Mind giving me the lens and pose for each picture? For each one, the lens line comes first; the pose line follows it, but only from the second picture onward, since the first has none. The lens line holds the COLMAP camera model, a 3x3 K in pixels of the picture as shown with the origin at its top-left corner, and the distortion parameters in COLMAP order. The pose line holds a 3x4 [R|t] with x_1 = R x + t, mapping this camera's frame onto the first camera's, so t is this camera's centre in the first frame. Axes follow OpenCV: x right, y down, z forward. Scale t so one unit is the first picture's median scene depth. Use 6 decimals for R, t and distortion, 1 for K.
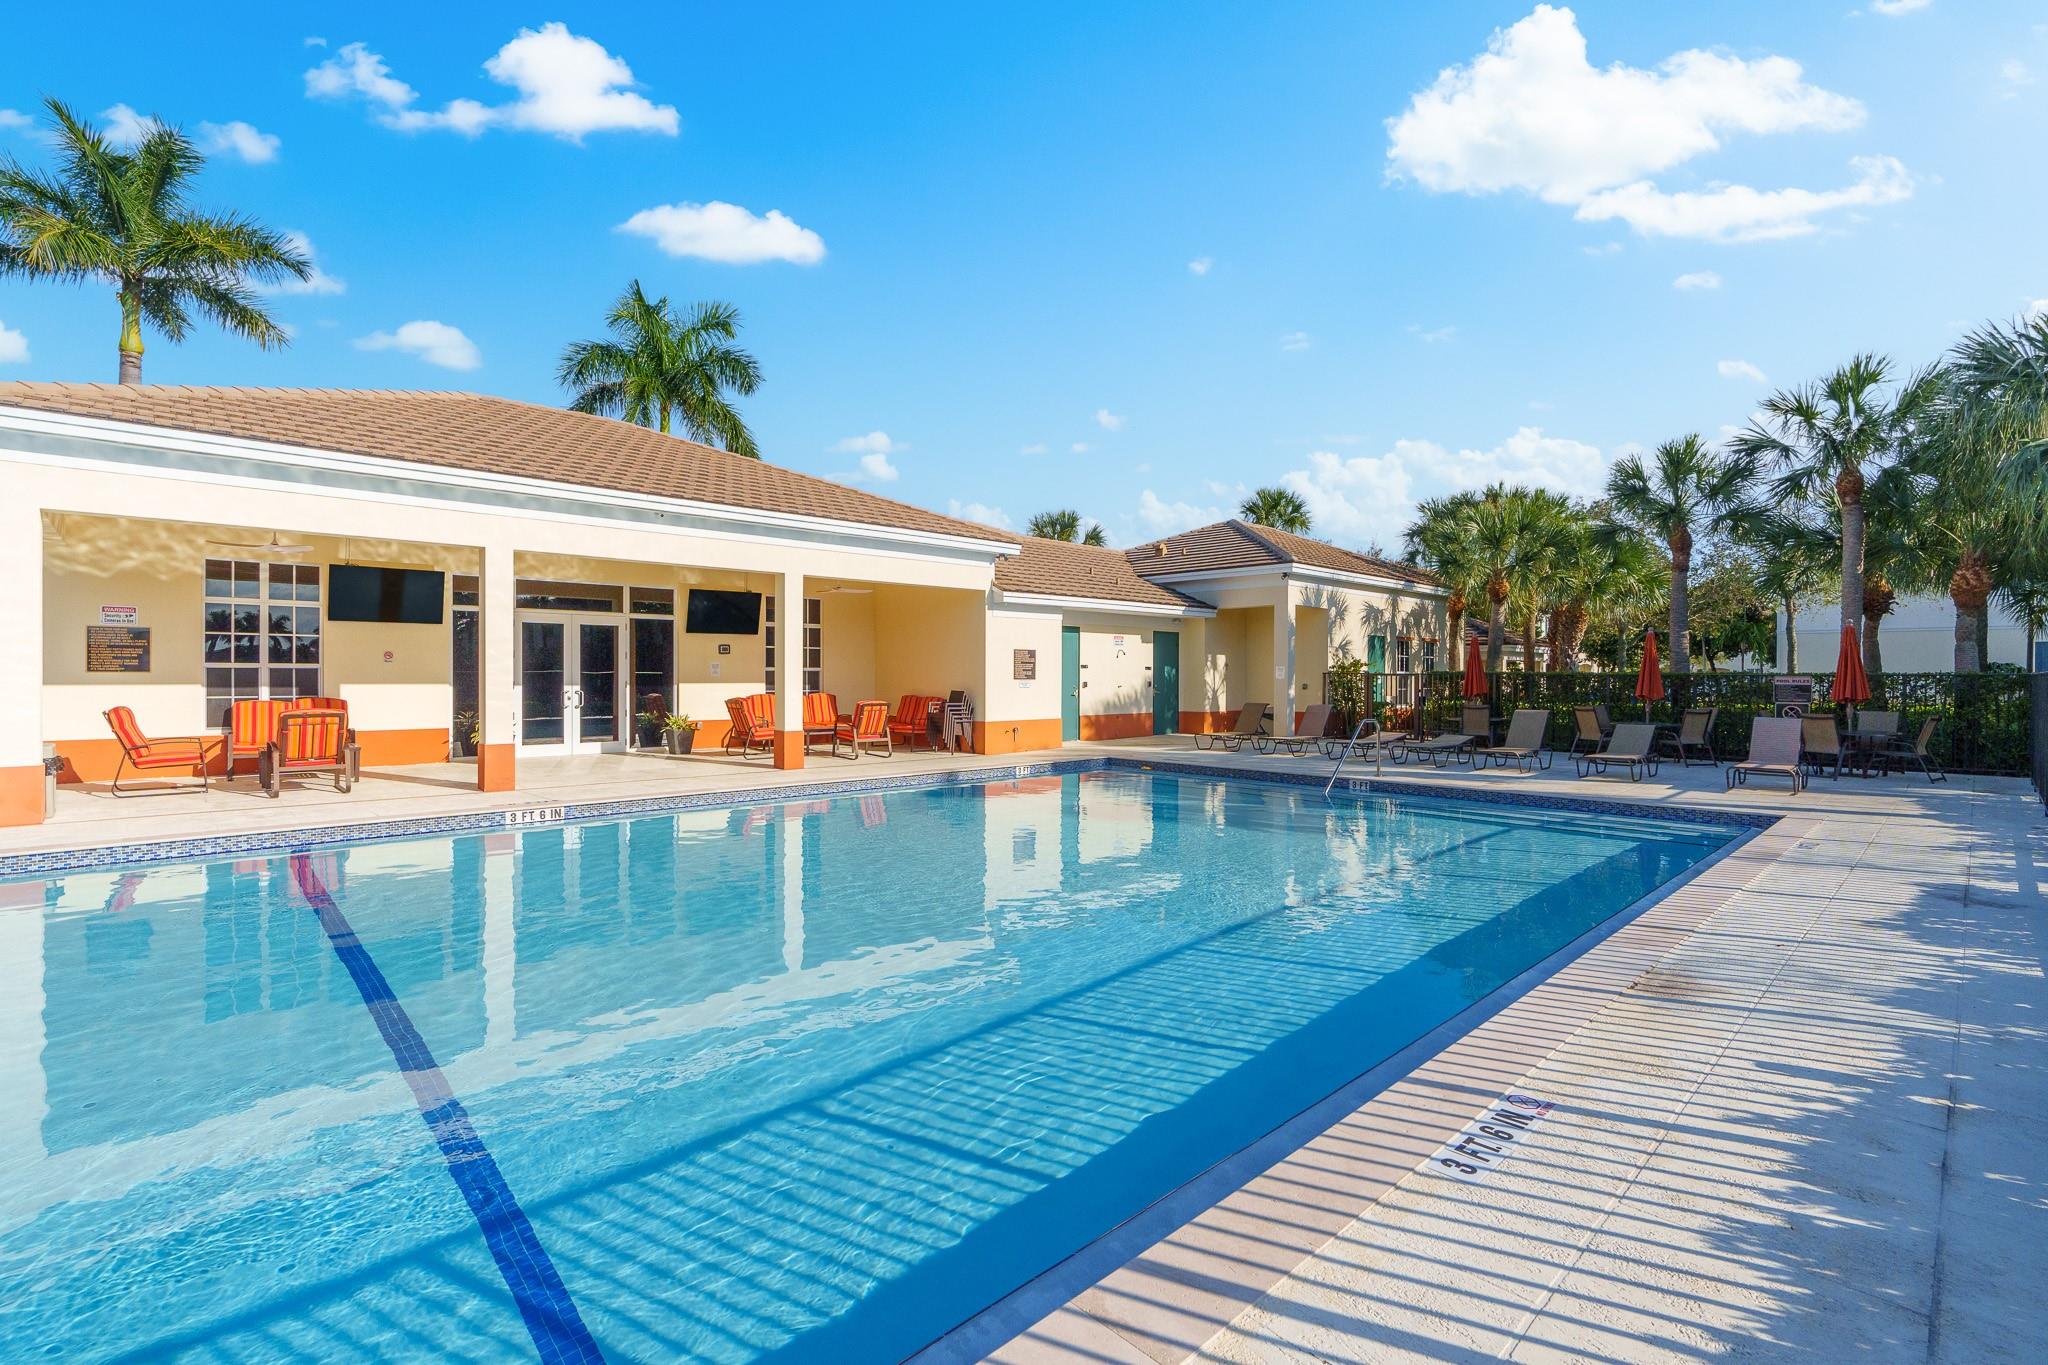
lens RADIAL K [[926.5, 0, 1024.0], [0, 926.5, 682.5], [0, 0, 1]] dist [0.001118, 0.000130]
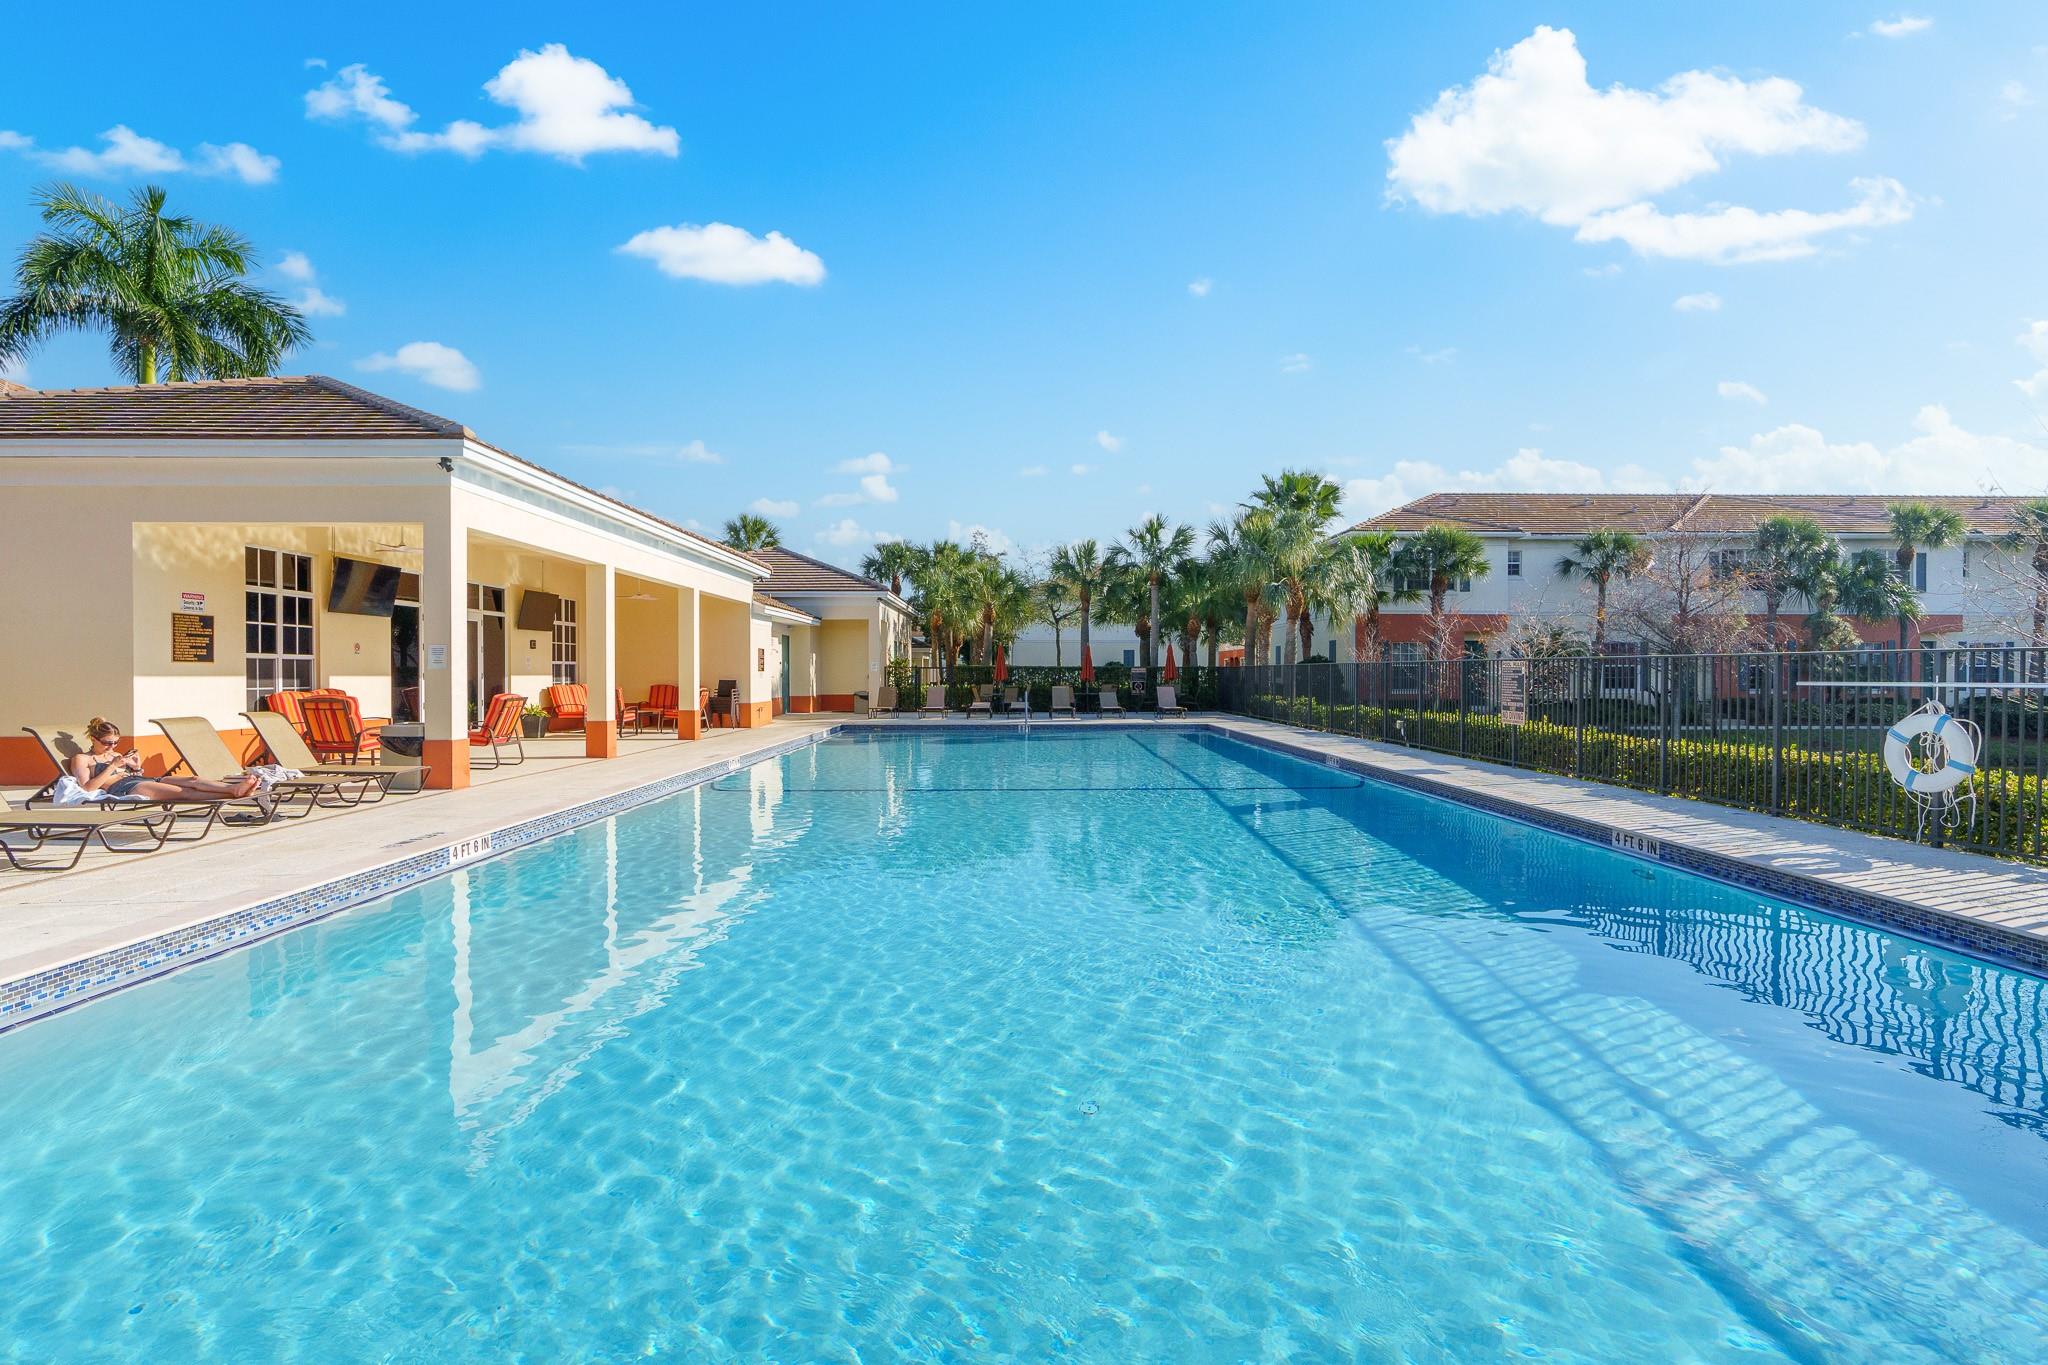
lens RADIAL K [[926.7, 0, 1024.0], [0, 926.7, 682.5], [0, 0, 1]] dist [0.001000, 0.000378]
pose [[0.687680, -0.009940, 0.725946, -0.838229], [0.006966, 0.999951, 0.007093, 0.006815], [-0.725981, 0.000179, 0.687715, -0.211644]]
